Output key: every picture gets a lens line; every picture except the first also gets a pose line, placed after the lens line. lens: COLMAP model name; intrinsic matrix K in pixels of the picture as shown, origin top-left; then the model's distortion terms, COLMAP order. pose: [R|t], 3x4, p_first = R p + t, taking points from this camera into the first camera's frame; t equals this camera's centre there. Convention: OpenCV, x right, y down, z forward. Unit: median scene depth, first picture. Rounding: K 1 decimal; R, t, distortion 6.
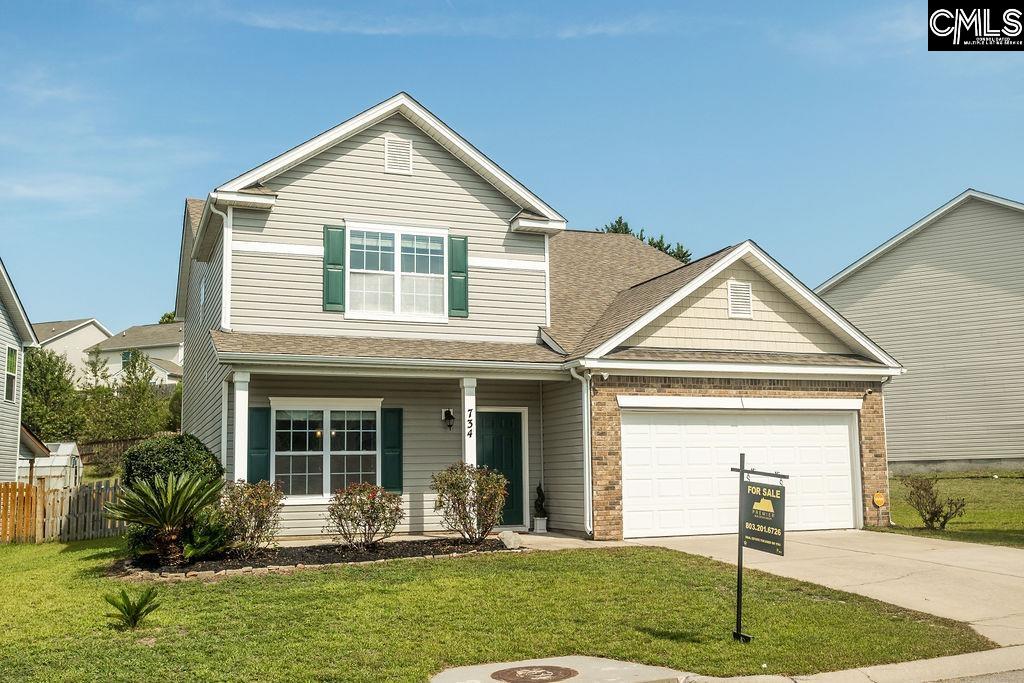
lens RADIAL K [[934.4, 0, 512.0], [0, 934.4, 341.5], [0, 0, 1]] dist [0.004465, 0.003583]
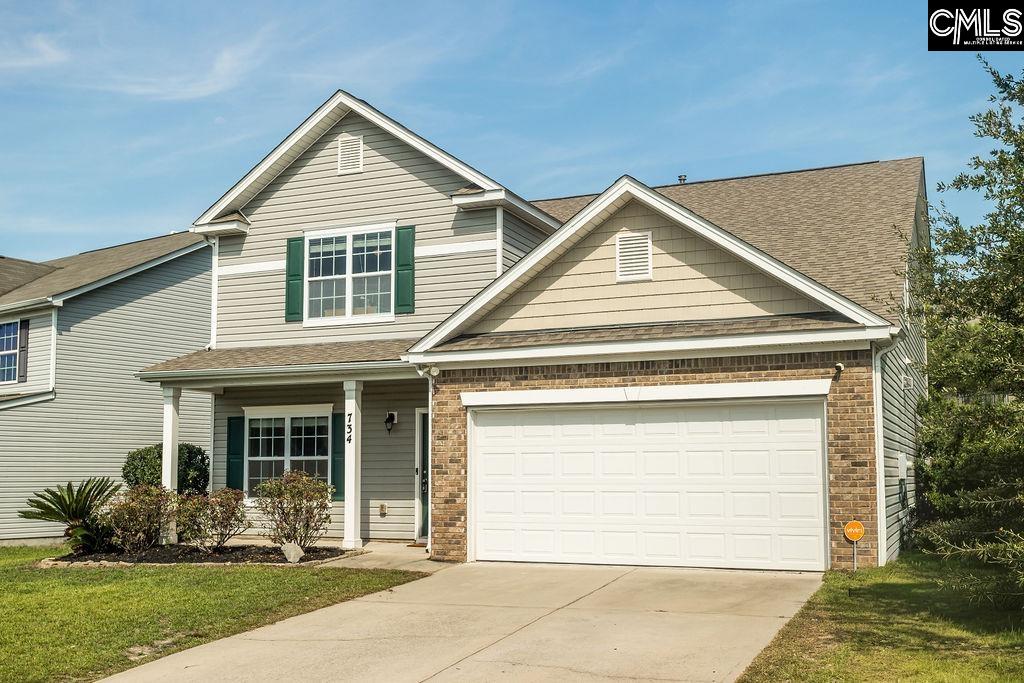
lens RADIAL K [[981.3, 0, 512.4], [0, 981.3, 364.6], [0, 0, 1]] dist [-0.000700, -0.000993]
pose [[0.740207, -0.059812, -0.669714, 0.706553], [0.087302, 0.996153, 0.007525, 0.028020], [0.666687, -0.064038, 0.742581, 0.350143]]
